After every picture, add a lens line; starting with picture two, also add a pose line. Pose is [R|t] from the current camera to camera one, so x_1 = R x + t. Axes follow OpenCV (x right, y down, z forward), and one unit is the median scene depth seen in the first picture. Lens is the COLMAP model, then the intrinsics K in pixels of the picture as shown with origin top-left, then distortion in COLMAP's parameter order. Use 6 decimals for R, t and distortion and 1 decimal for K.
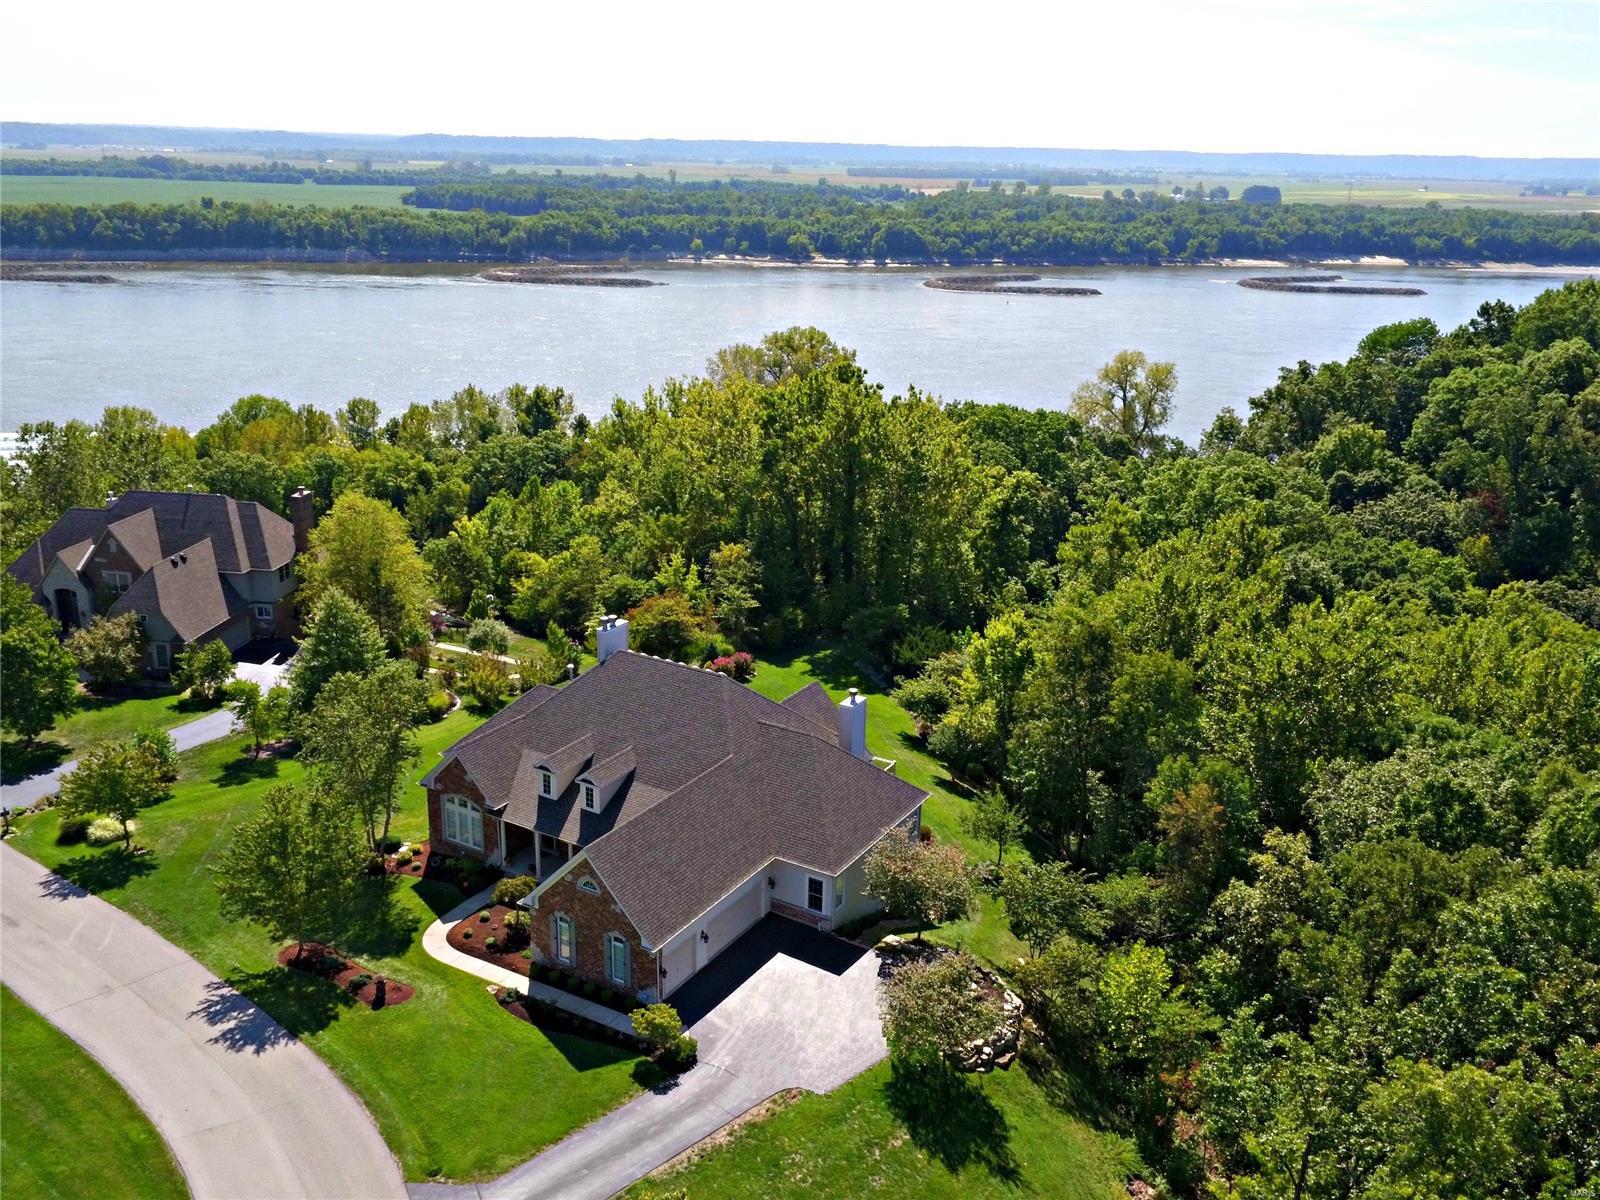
lens RADIAL K [[1391.7, 0, 800.0], [0, 1391.7, 600.0], [0, 0, 1]] dist [0.002584, 0.001675]
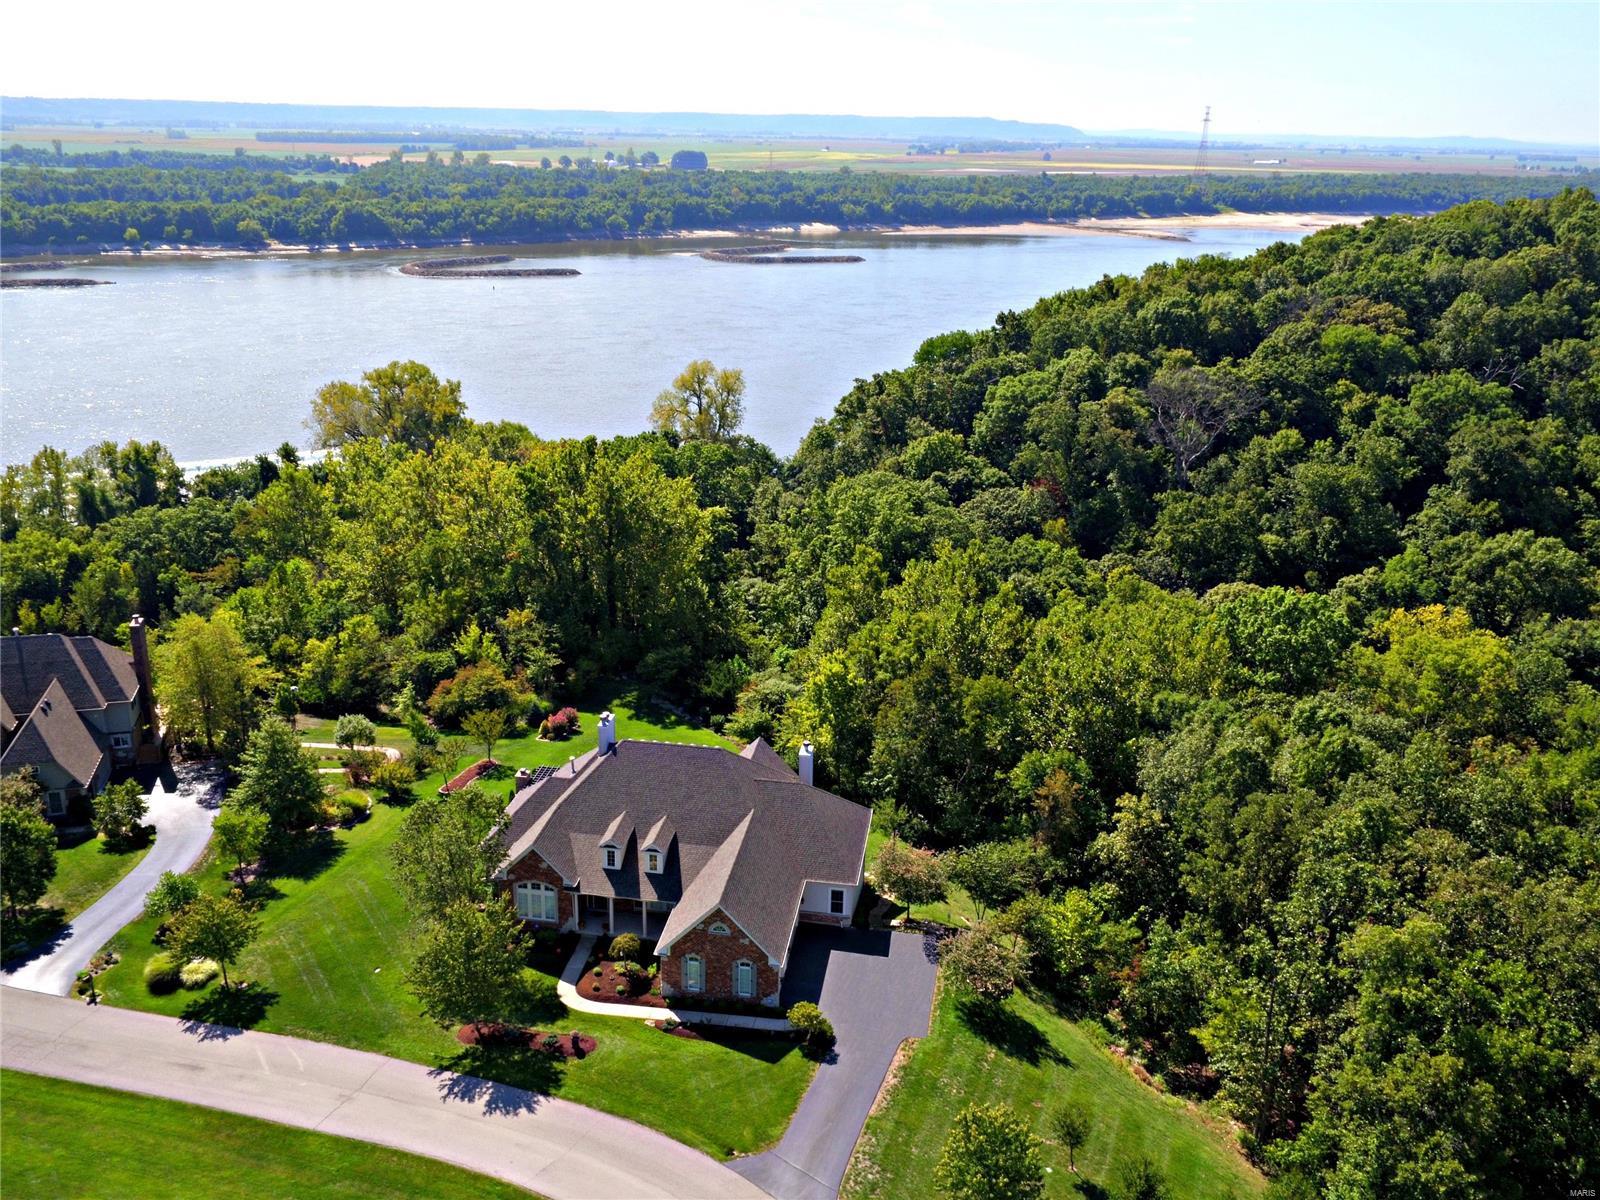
lens RADIAL K [[1387.1, 0, 800.0], [0, 1387.1, 600.0], [0, 0, 1]] dist [0.013071, -0.007063]
pose [[0.927070, -0.123843, 0.353842, -0.169761], [0.115849, 0.992302, 0.043776, -0.051497], [-0.356540, 0.000409, 0.934280, -0.087155]]
